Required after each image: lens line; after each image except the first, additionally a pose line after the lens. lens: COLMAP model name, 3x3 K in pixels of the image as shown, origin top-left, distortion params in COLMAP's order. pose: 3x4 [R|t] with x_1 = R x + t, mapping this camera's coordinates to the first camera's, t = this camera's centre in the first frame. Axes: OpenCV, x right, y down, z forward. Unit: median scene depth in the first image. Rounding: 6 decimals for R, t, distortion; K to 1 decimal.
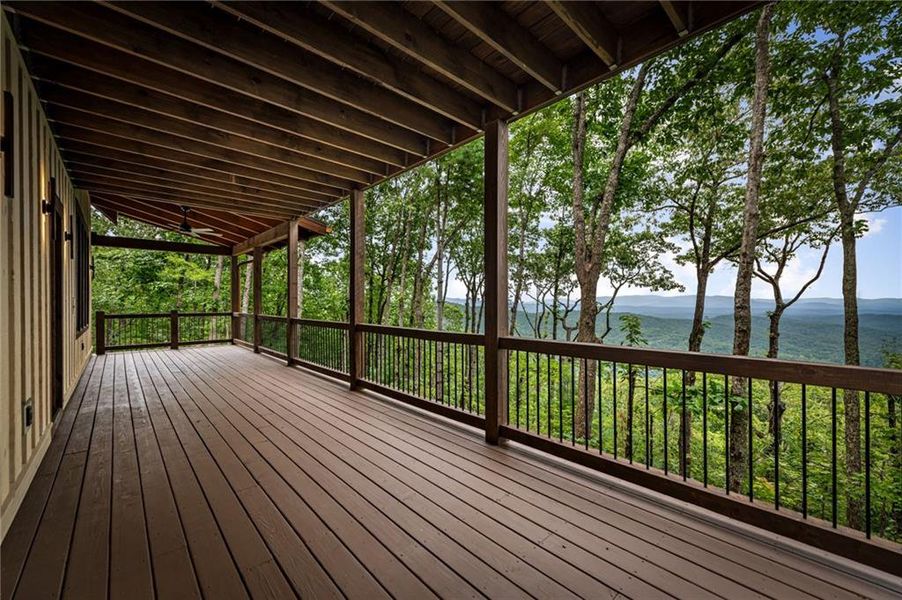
lens RADIAL K [[362.6, 0, 453.8], [0, 362.6, 302.2], [0, 0, 1]] dist [0.007075, -0.000106]
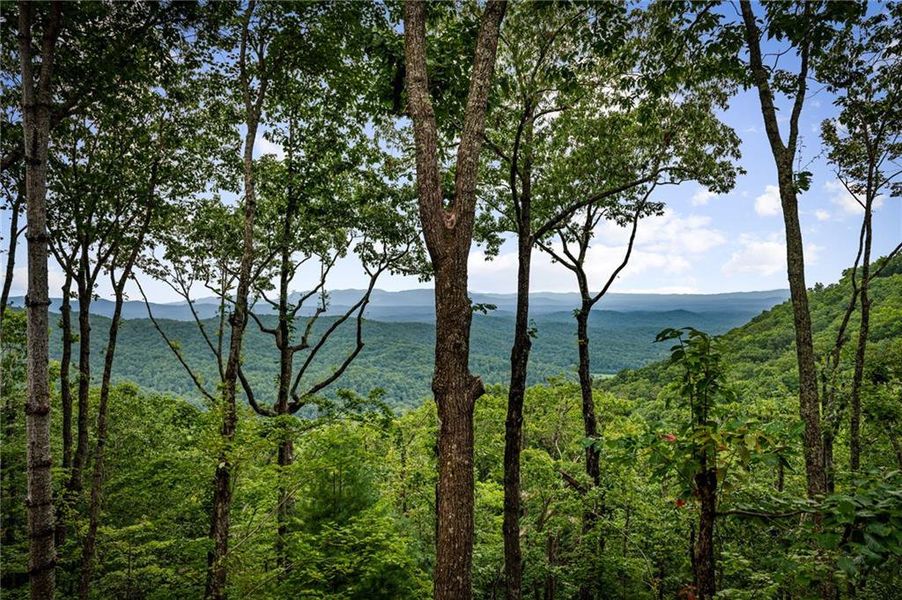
lens RADIAL K [[591.6, 0, 457.1], [0, 591.6, 296.9], [0, 0, 1]] dist [0.020658, -0.002670]
pose [[0.800943, -0.008998, 0.598673, -0.020843], [0.013361, 0.999907, -0.002846, 0.000509], [-0.598591, 0.010279, 0.800989, 0.151691]]
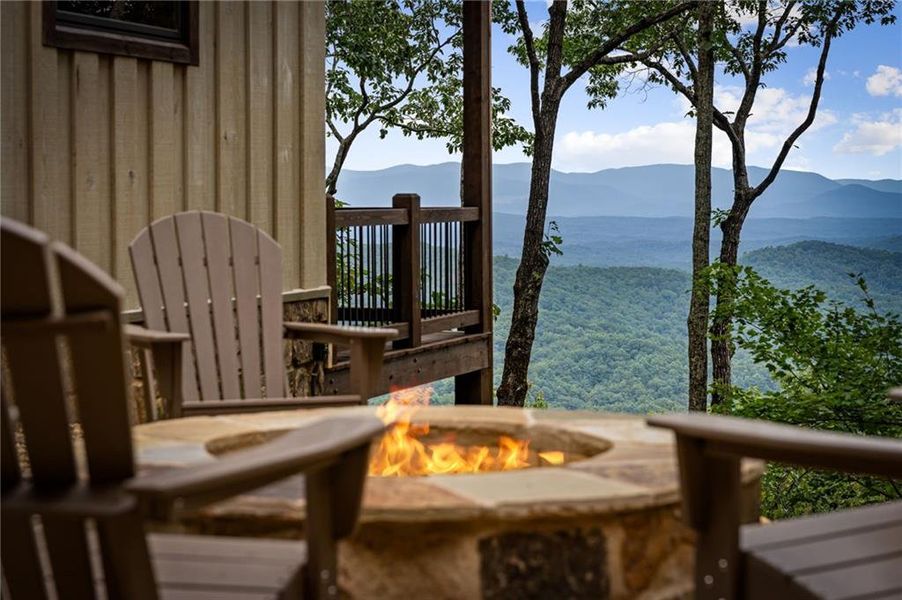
lens RADIAL K [[1832.0, 0, 451.0], [0, 1832.0, 300.0], [0, 0, 1]] dist [0.008398, 0.077821]
pose [[0.894071, -0.026242, 0.447157, -0.154529], [0.000973, 0.998394, 0.056647, 0.007853], [-0.447925, -0.050212, 0.892660, -0.402164]]
